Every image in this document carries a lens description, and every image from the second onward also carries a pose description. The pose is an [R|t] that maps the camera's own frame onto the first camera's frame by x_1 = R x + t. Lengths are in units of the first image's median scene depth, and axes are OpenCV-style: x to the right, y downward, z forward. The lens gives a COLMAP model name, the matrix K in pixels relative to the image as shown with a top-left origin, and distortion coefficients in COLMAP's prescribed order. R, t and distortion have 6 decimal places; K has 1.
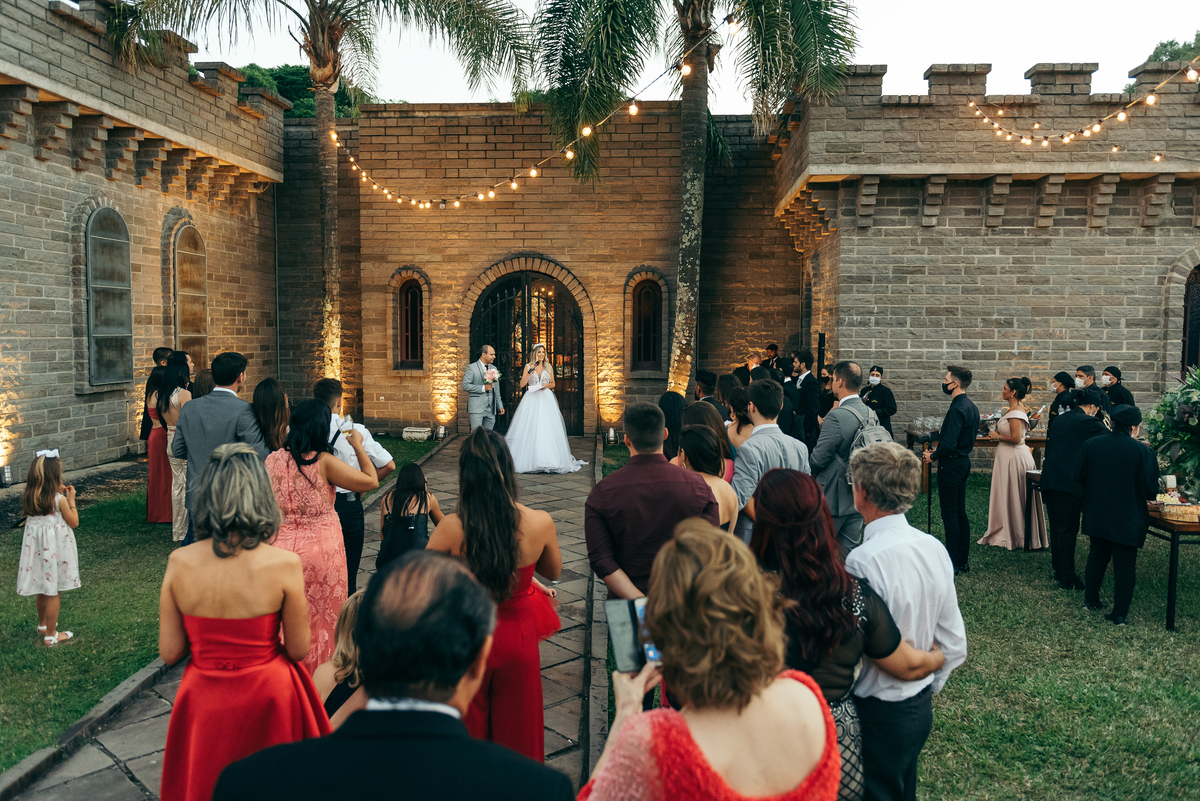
lens RADIAL K [[950.8, 0, 600.0], [0, 950.8, 400.5], [0, 0, 1]] dist [-0.001850, -0.001370]
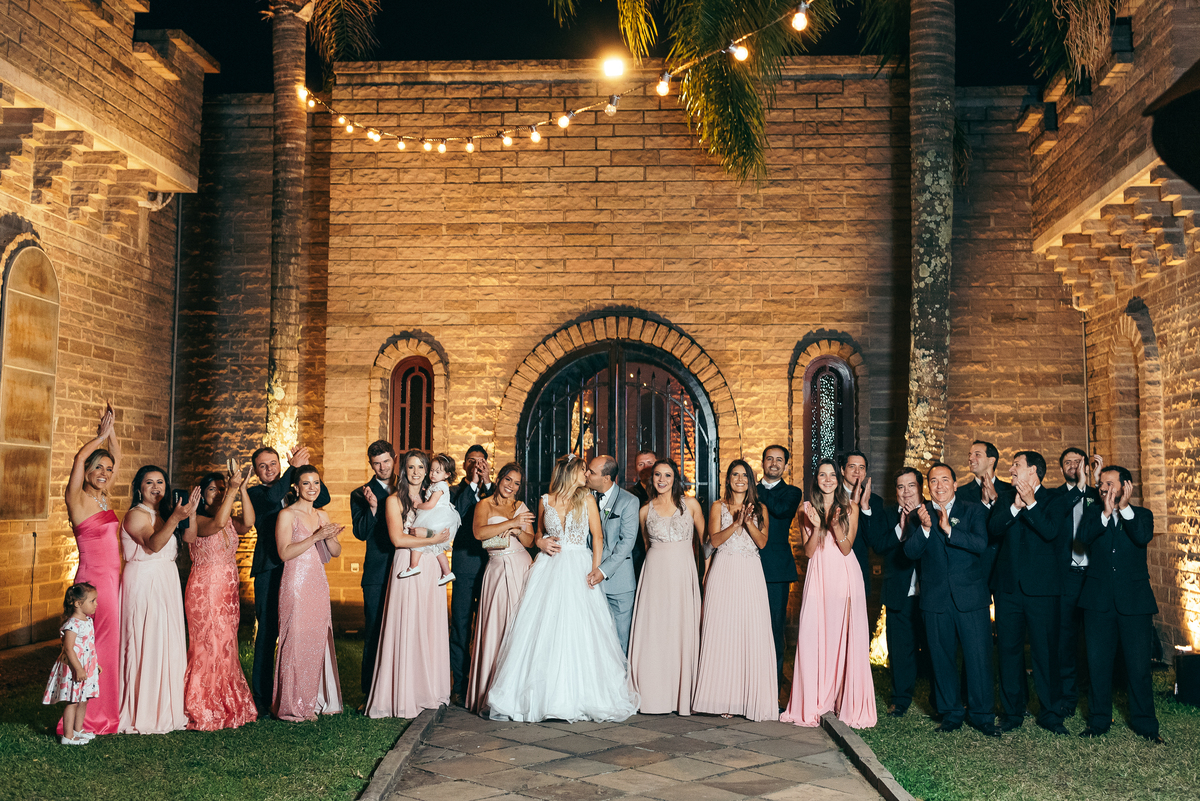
lens RADIAL K [[1378.4, 0, 622.1], [0, 1378.4, 347.3], [0, 0, 1]] dist [0.003260, 0.011624]
pose [[0.999905, 0.001001, 0.013766, -0.098561], [0.001420, 0.984616, -0.174725, 0.015209], [-0.013729, 0.174728, 0.984521, 0.209393]]
